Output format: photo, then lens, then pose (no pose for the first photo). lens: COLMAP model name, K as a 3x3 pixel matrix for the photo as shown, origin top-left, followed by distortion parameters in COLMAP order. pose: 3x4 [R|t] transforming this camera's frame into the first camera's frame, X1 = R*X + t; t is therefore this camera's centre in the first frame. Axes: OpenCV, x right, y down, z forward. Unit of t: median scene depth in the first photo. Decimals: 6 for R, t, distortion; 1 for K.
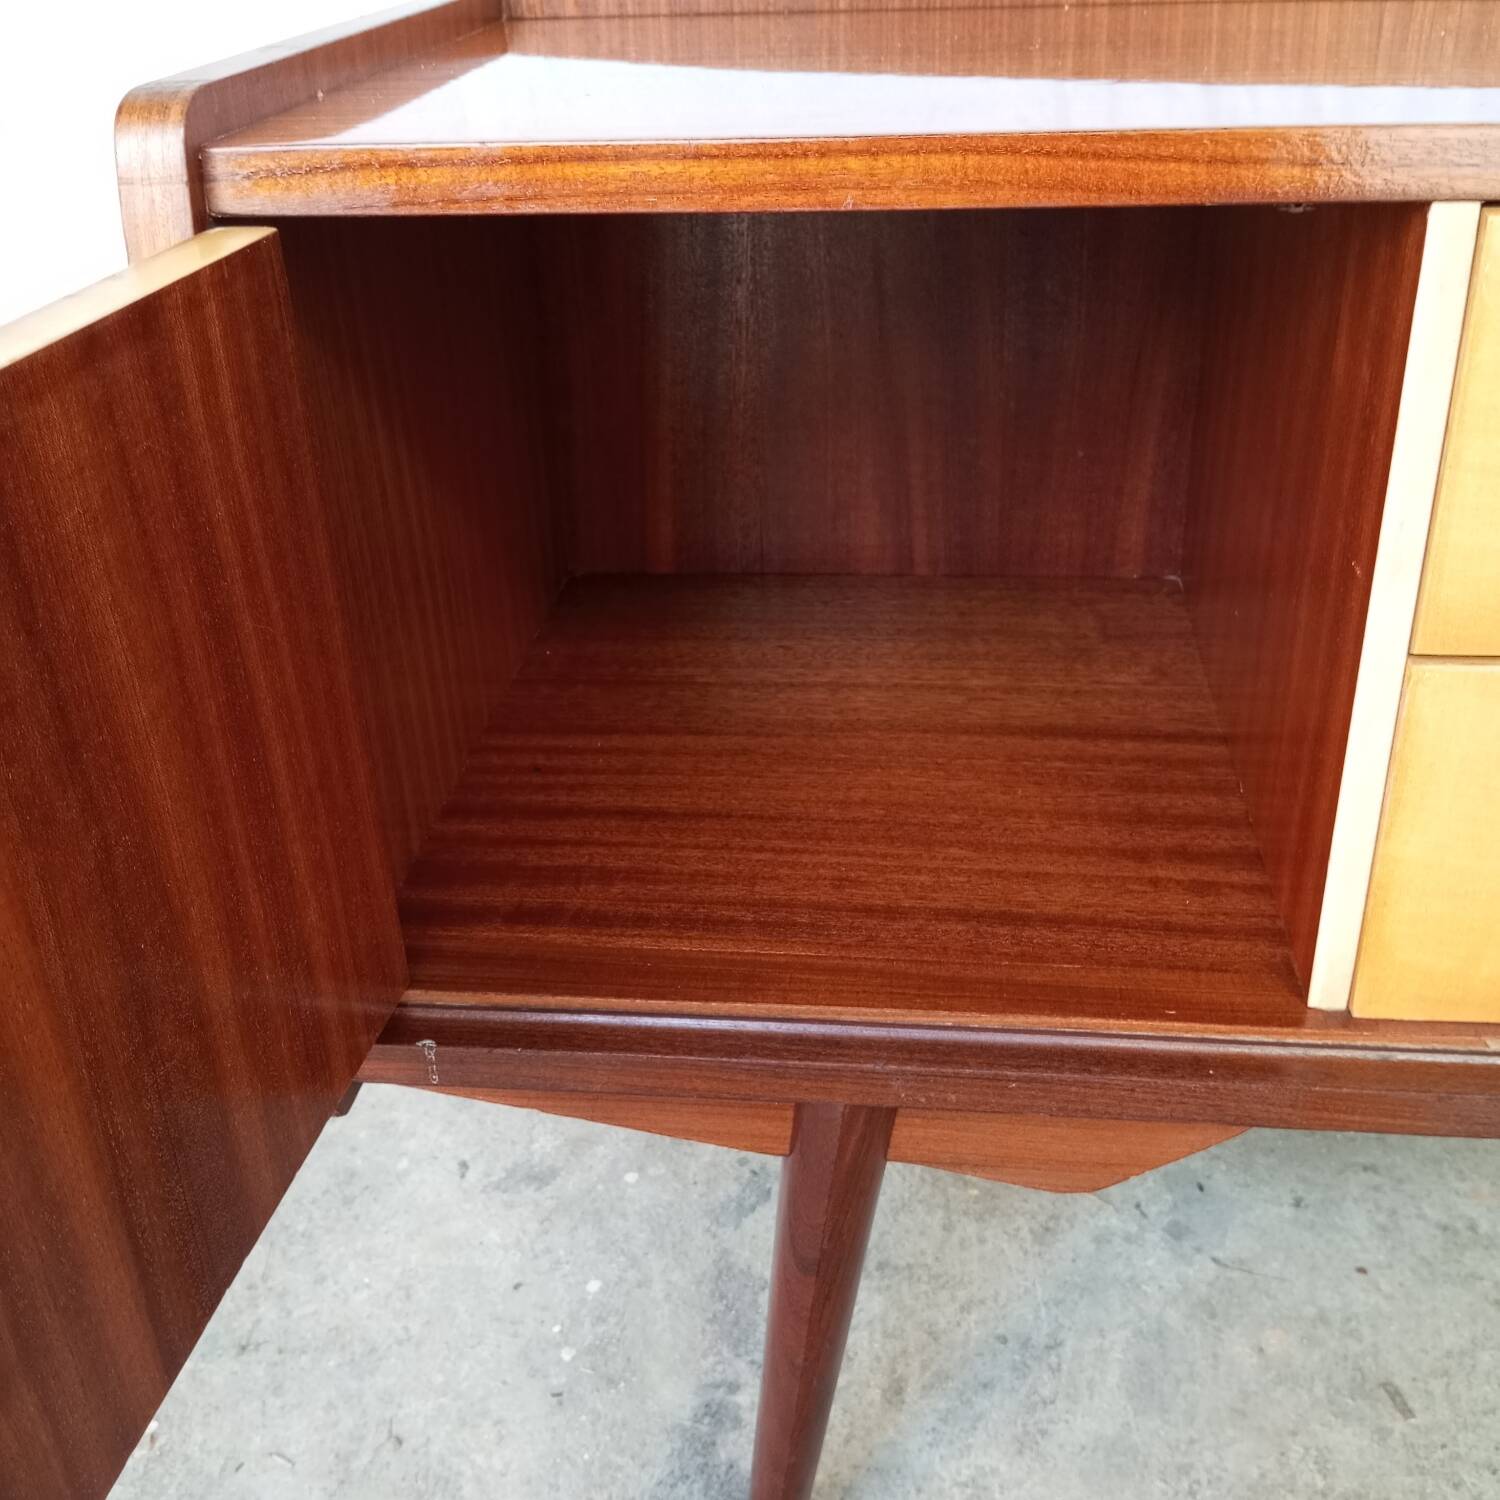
lens RADIAL K [[1661.4, 0, 754.7], [0, 1661.4, 746.3], [0, 0, 1]] dist [0.016176, 0.000000]
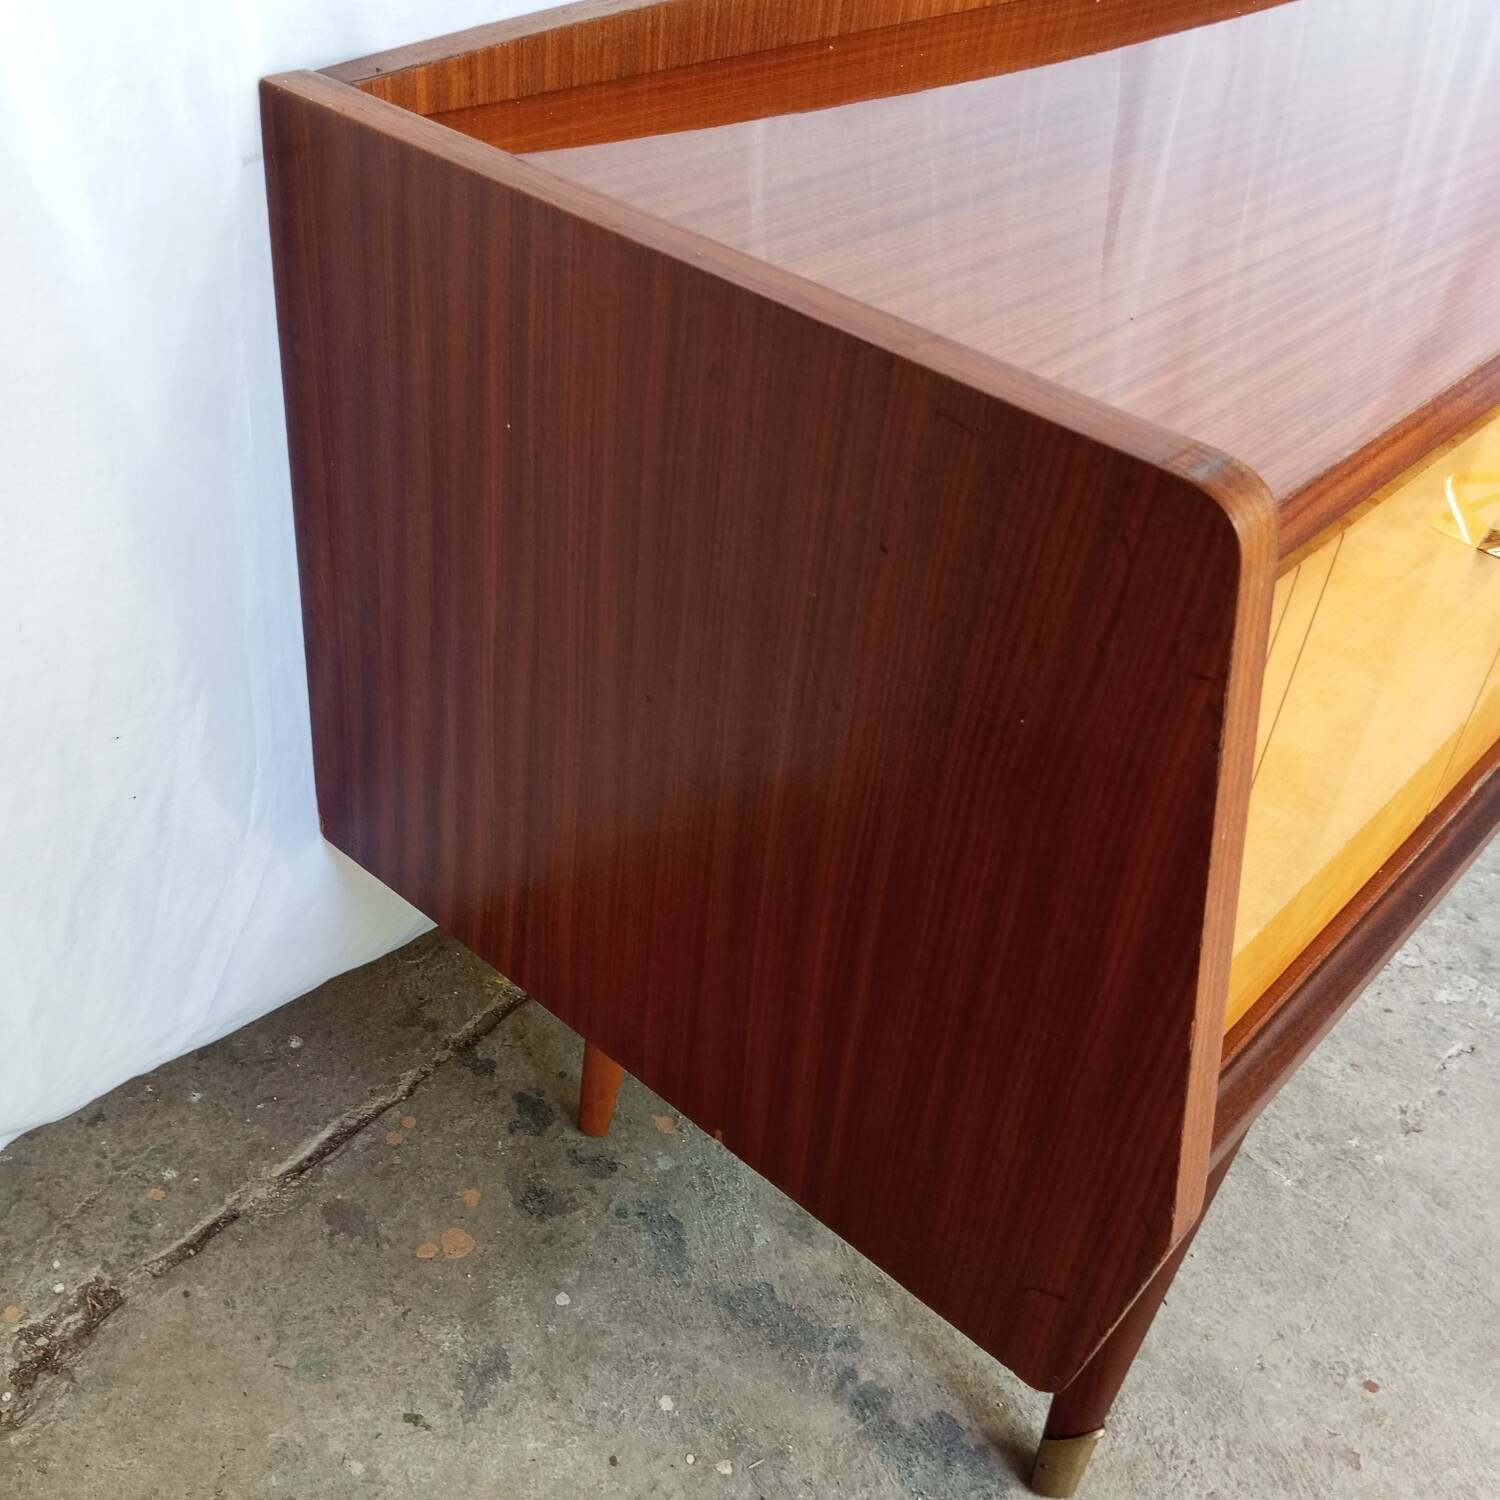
lens RADIAL K [[1661.4, 0, 742.9], [0, 1661.4, 753.5], [0, 0, 1]] dist [0.016176, 0.000000]
pose [[0.558045, -0.425753, 0.712264, -0.633873], [0.277588, 0.904674, 0.323281, -0.340576], [-0.782004, 0.017311, 0.623032, 0.363058]]
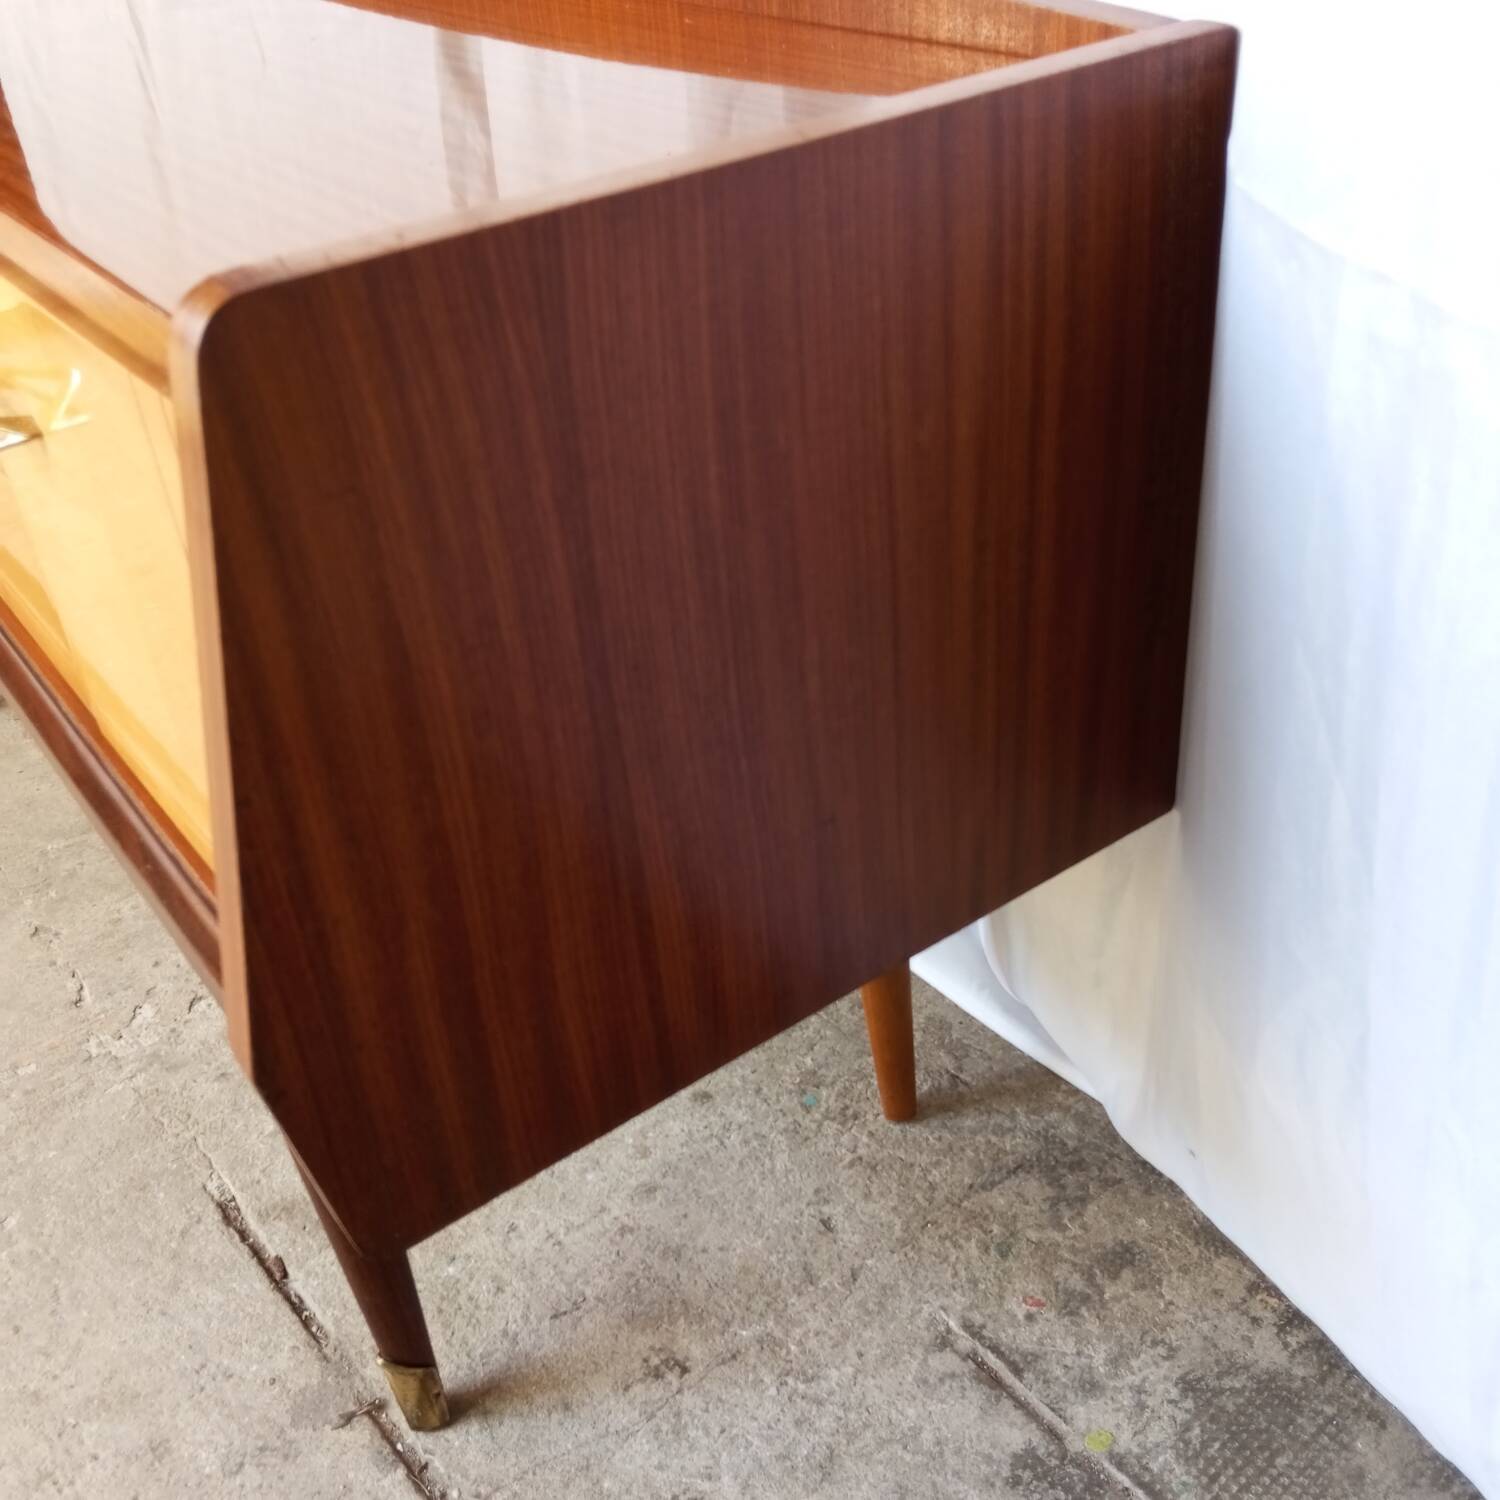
lens RADIAL K [[1661.4, 0, 746.7], [0, 1661.4, 747.2], [0, 0, 1]] dist [0.016176, 0.000000]
pose [[0.678748, 0.412429, -0.607621, 1.656200], [-0.314755, 0.910932, 0.266705, -0.245580], [0.663499, 0.010227, 0.748107, 0.093593]]
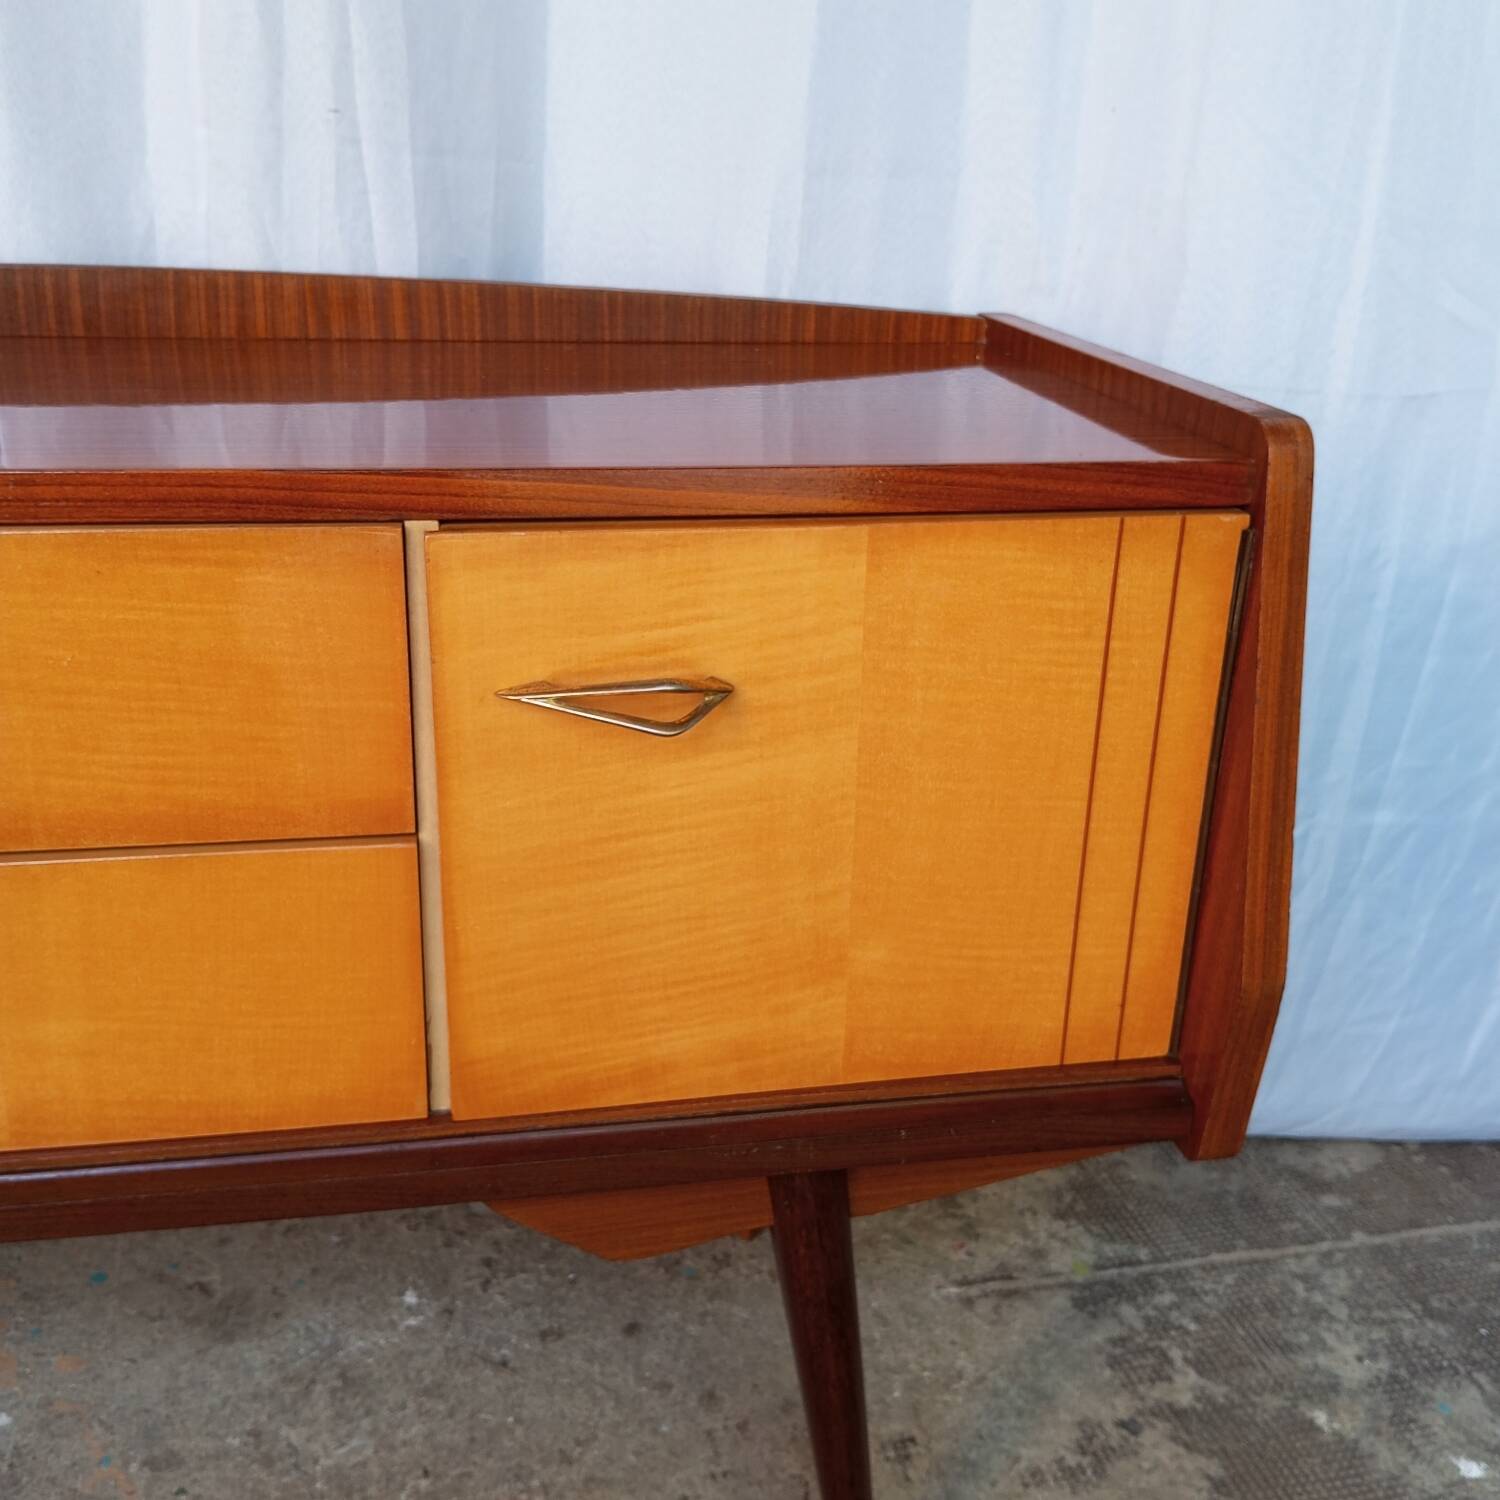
lens RADIAL K [[1661.4, 0, 765.5], [0, 1661.4, 757.5], [0, 0, 1]] dist [0.016176, 0.000000]
pose [[0.953191, -0.040451, 0.299651, 0.737632], [0.077037, 0.990796, -0.111305, 0.043164], [-0.292391, 0.129179, 0.947534, -0.288443]]
